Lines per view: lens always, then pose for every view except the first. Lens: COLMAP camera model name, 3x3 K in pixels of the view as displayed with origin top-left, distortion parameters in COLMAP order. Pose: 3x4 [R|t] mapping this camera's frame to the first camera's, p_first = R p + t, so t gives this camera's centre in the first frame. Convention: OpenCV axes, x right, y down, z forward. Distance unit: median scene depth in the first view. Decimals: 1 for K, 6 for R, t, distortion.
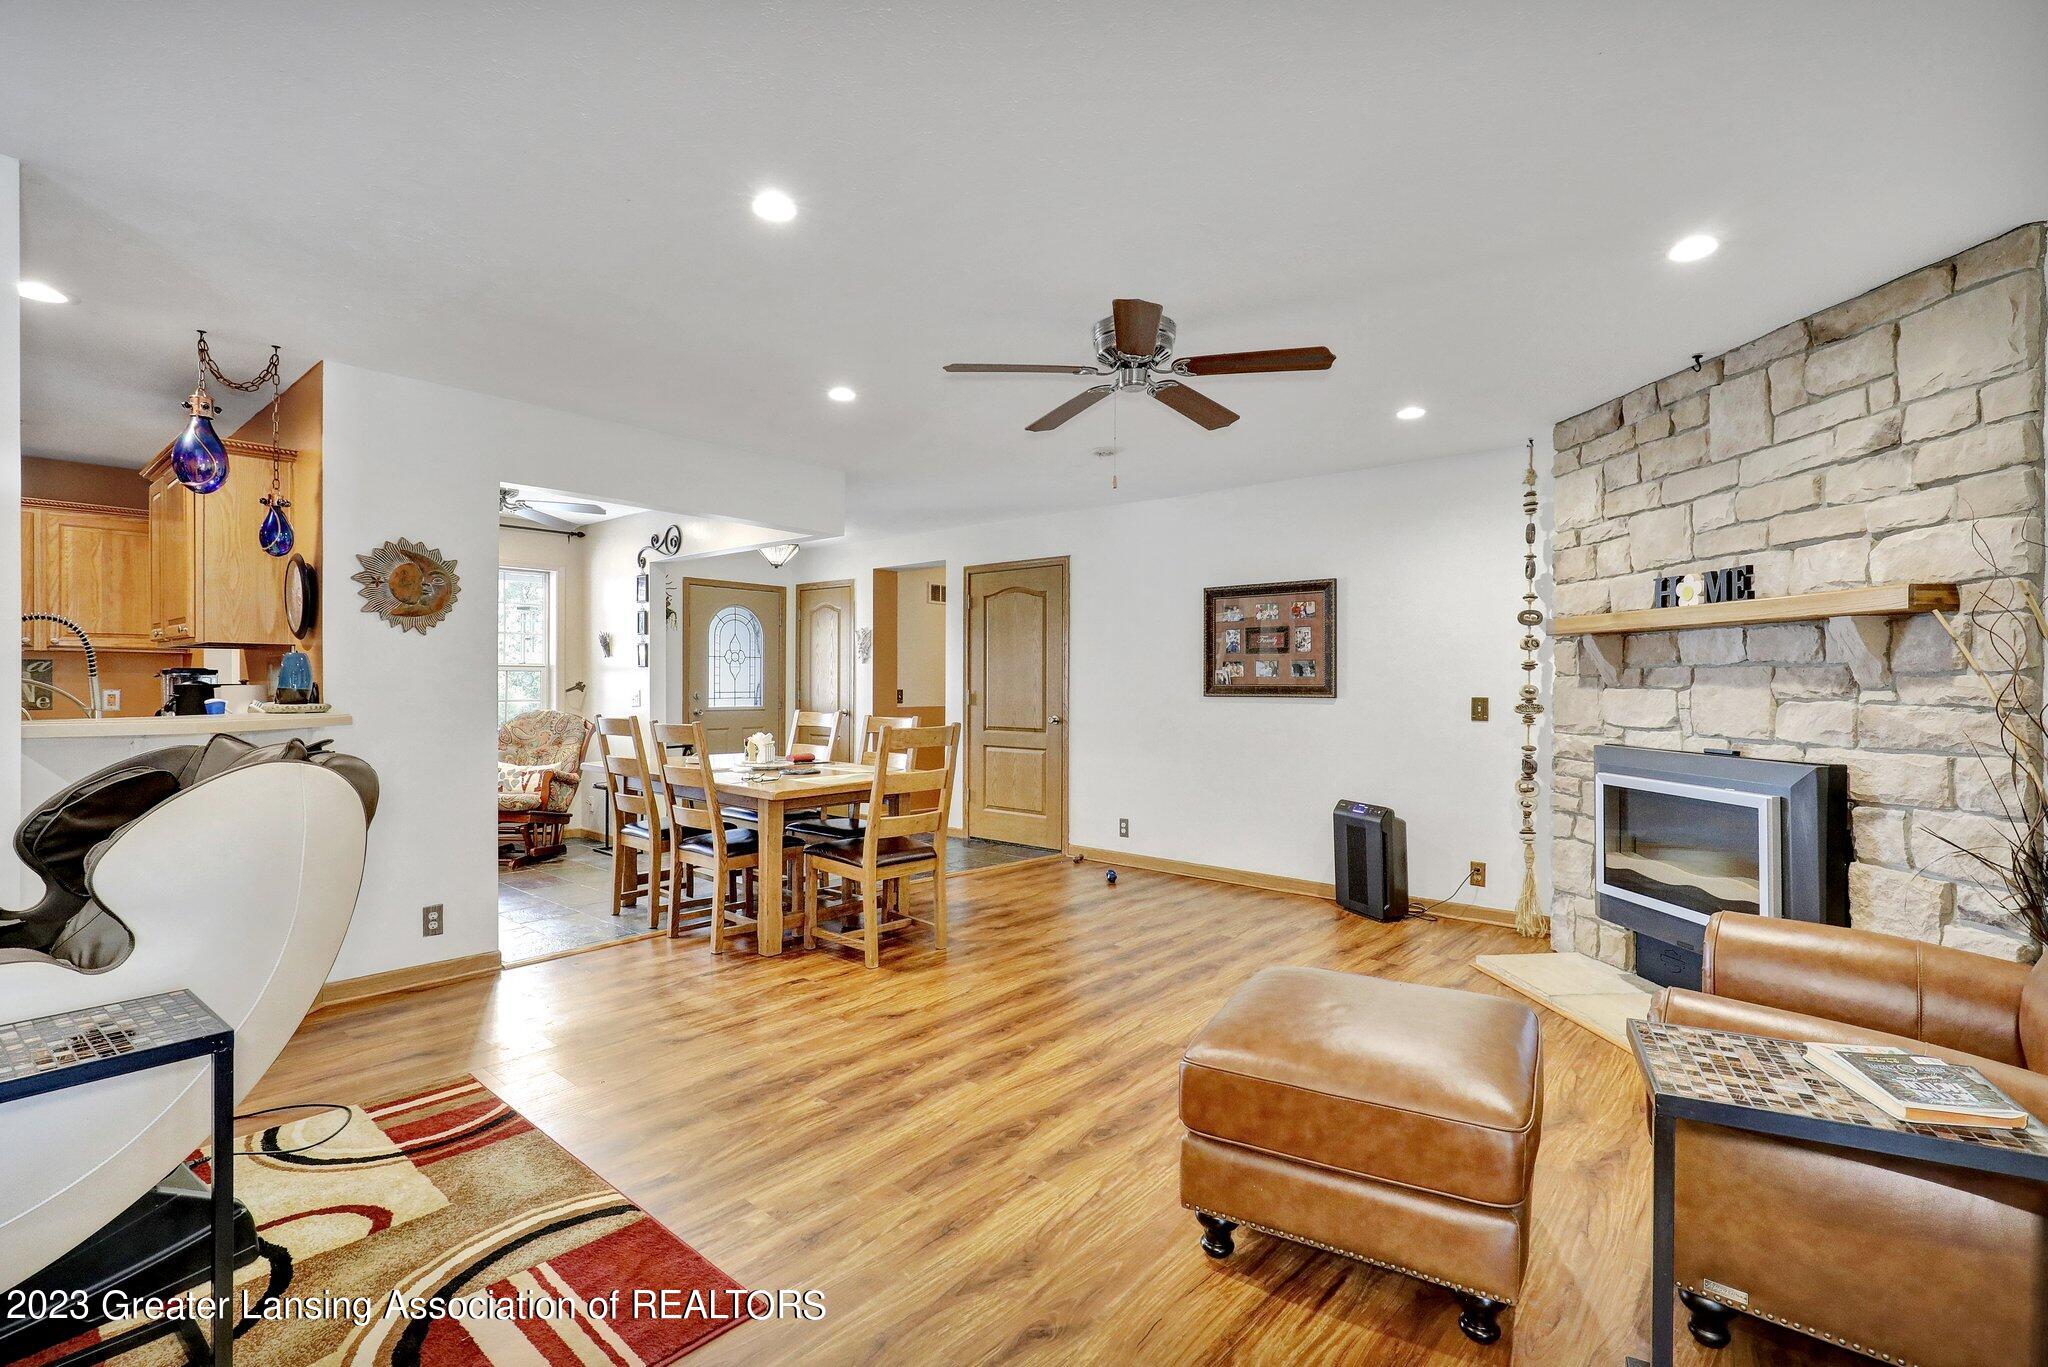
lens RADIAL K [[946.0, 0, 1030.5], [0, 946.0, 685.8], [0, 0, 1]] dist [-0.000408, 0.001318]
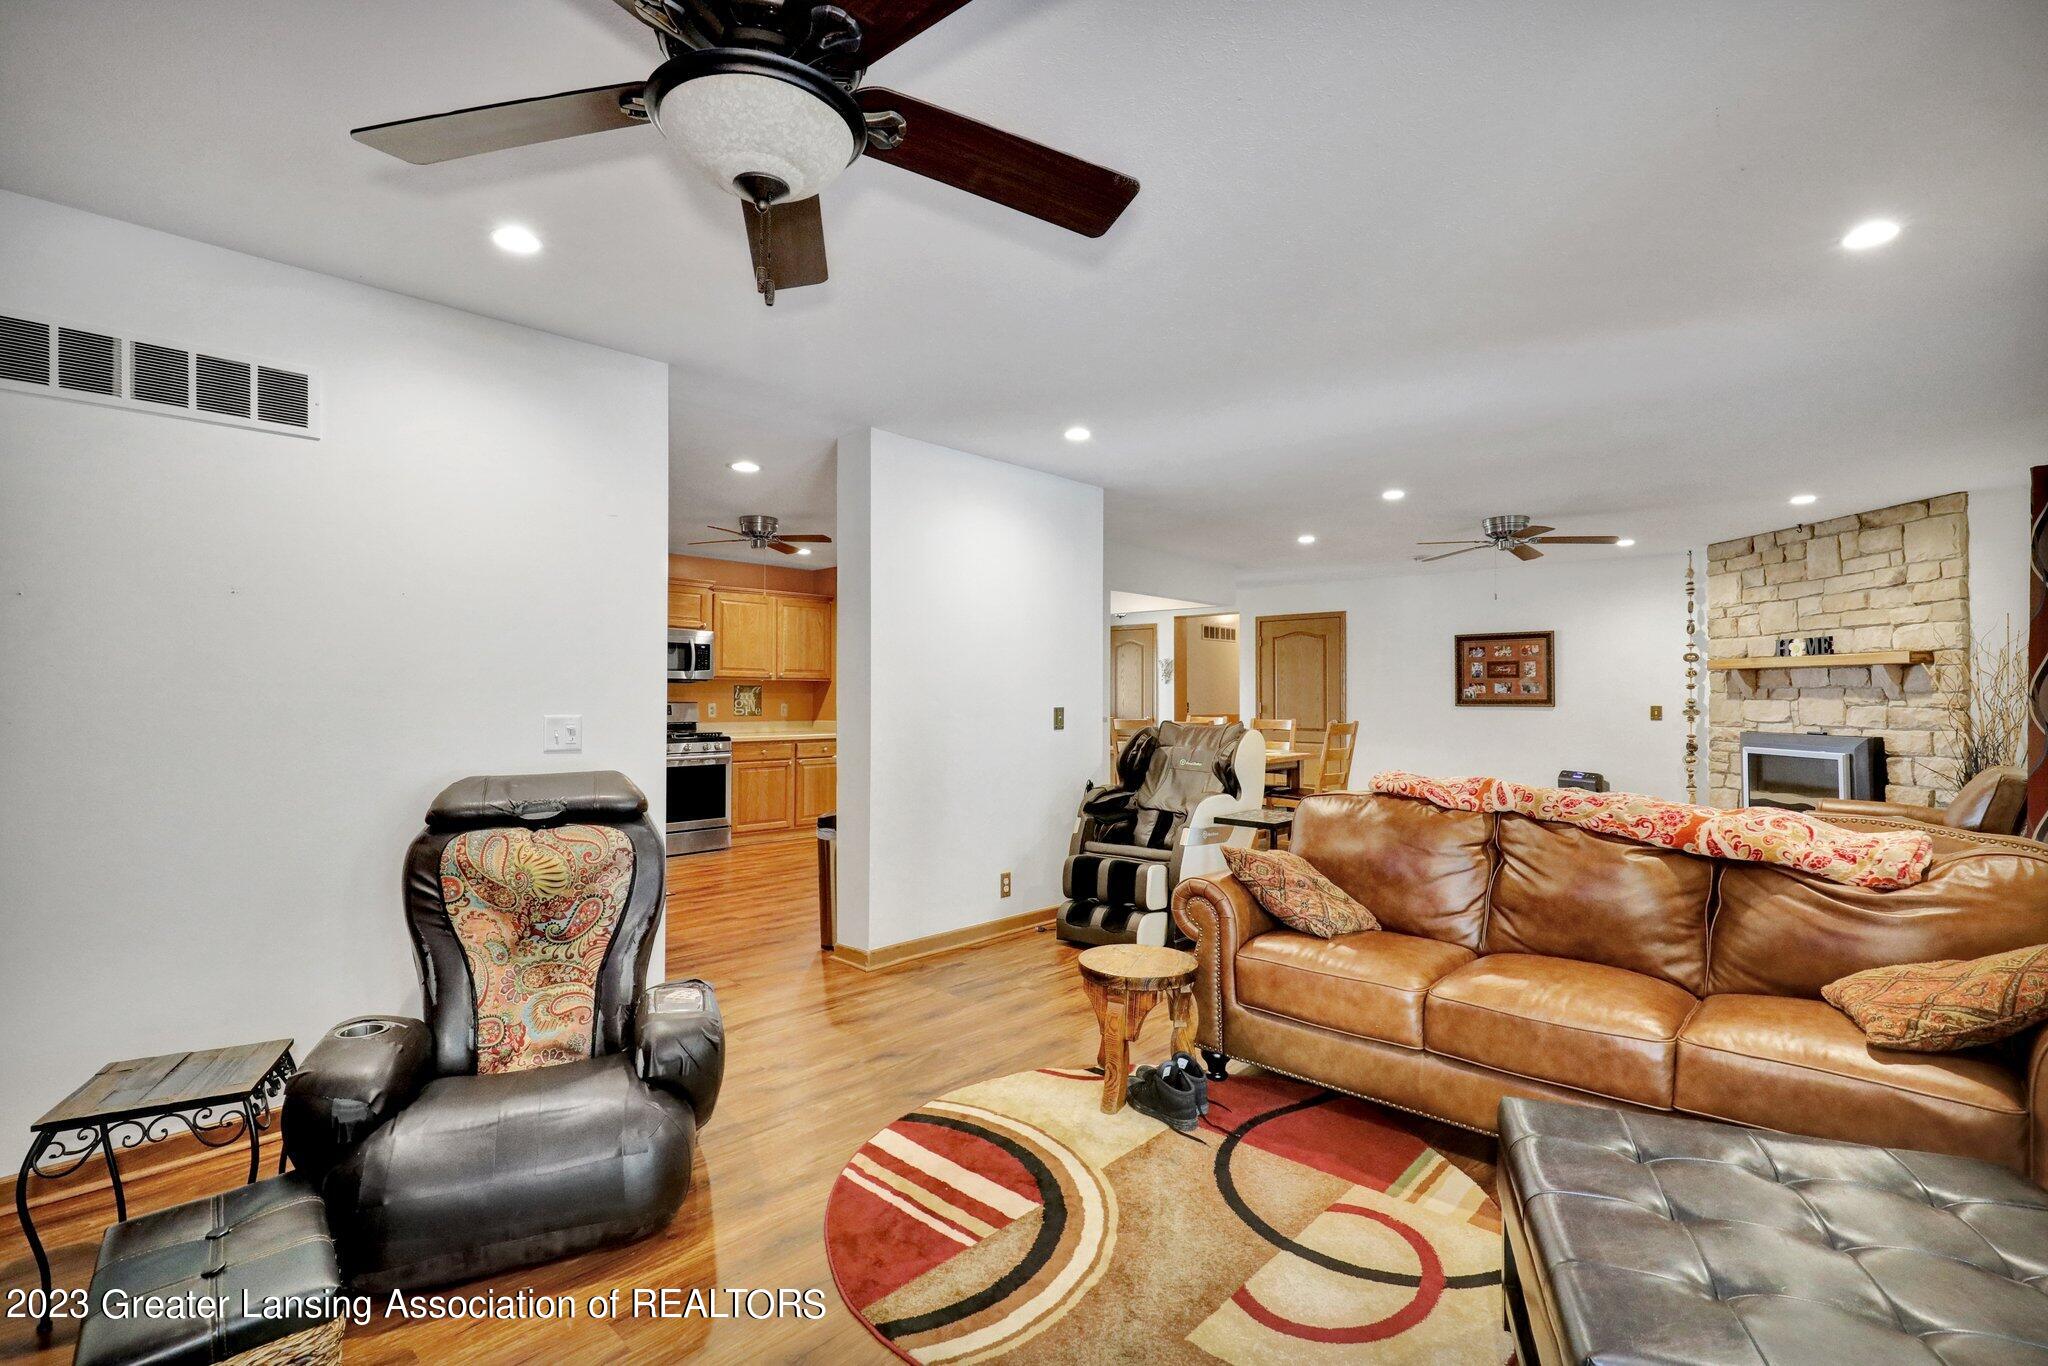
lens RADIAL K [[946.0, 0, 1016.7], [0, 946.0, 682.2], [0, 0, 1]] dist [-0.000408, 0.001318]
pose [[0.998518, -0.003977, -0.054281, -0.728775], [0.003002, 0.999833, -0.018017, -0.002999], [0.054343, 0.017828, 0.998363, -0.932845]]
